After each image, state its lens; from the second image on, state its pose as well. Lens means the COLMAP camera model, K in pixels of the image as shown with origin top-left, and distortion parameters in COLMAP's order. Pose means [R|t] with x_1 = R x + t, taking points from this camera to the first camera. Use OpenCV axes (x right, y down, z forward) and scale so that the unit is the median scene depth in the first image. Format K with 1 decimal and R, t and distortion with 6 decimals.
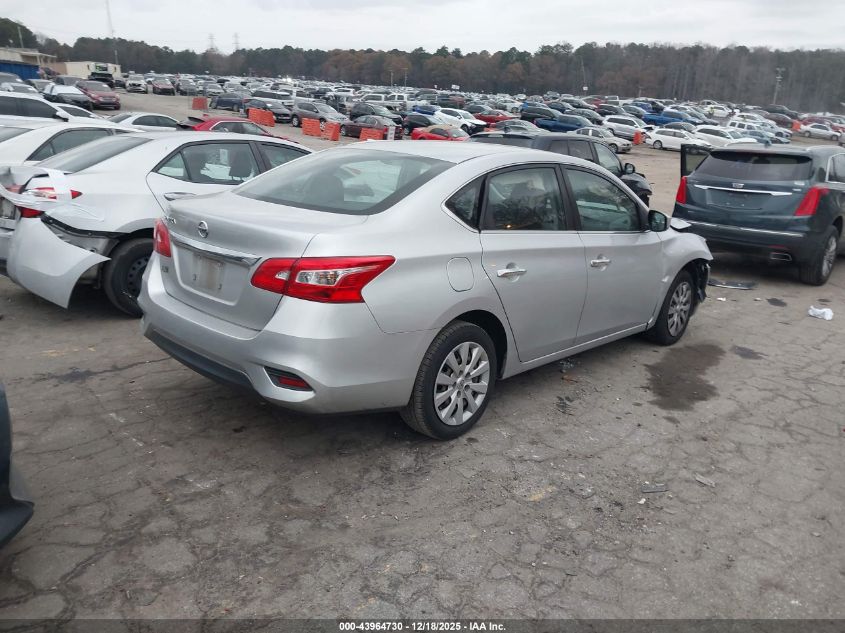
lens RADIAL K [[679.3, 0, 422.5], [0, 679.3, 316.5], [0, 0, 1]] dist [-0.006873, 0.009707]
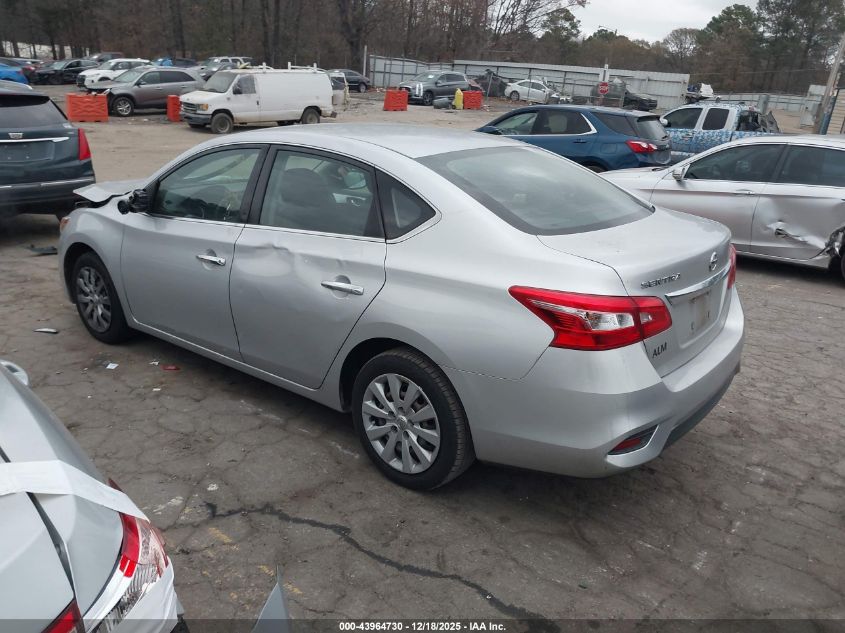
lens RADIAL K [[686.5, 0, 430.8], [0, 686.5, 313.5], [0, 0, 1]] dist [-0.028481, 0.050361]
pose [[-0.093644, -0.356275, 0.929677, -0.079052], [0.223019, 0.902545, 0.368342, -0.033050], [-0.970306, 0.241829, -0.005062, 0.095790]]
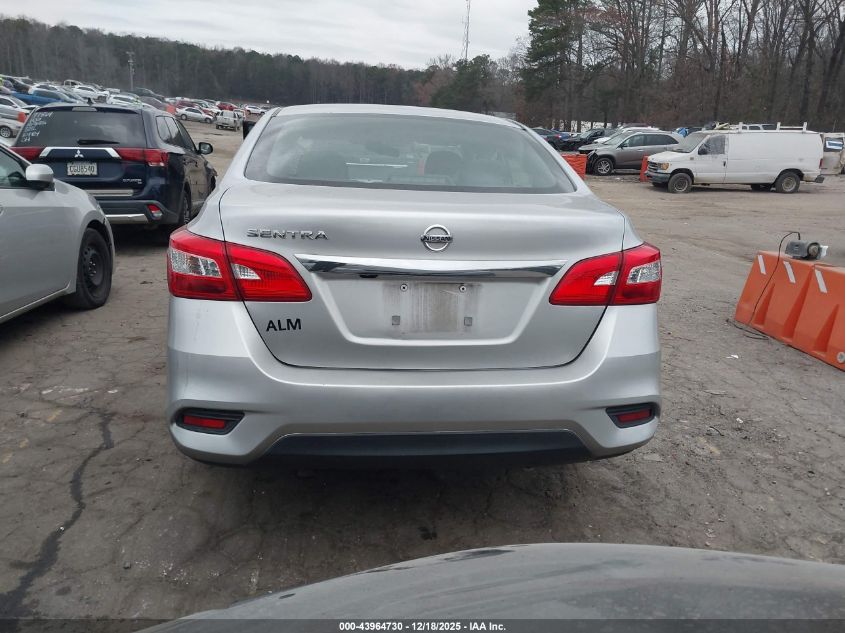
lens RADIAL K [[679.3, 0, 422.5], [0, 679.3, 316.5], [0, 0, 1]] dist [-0.006873, 0.009707]
pose [[0.631472, -0.210531, 0.746271, -0.055981], [0.193992, 0.974722, 0.110829, -0.008937], [-0.750740, 0.074785, 0.656351, 0.042768]]
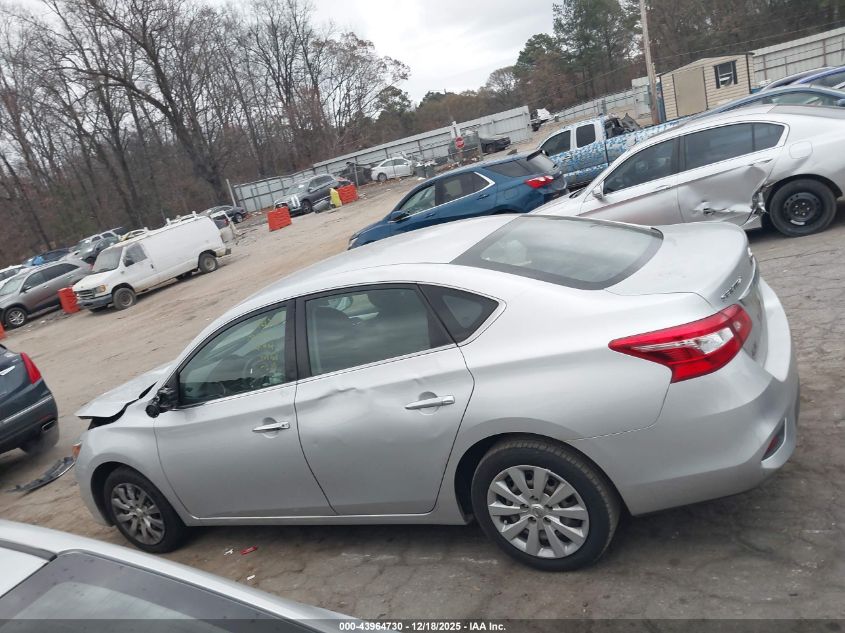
lens RADIAL K [[679.3, 0, 422.5], [0, 679.3, 316.5], [0, 0, 1]] dist [-0.006873, 0.009707]
pose [[-0.291341, -0.180979, 0.939344, -0.075683], [0.502030, 0.806930, 0.311174, -0.040418], [-0.814301, 0.562237, -0.144235, 0.108349]]
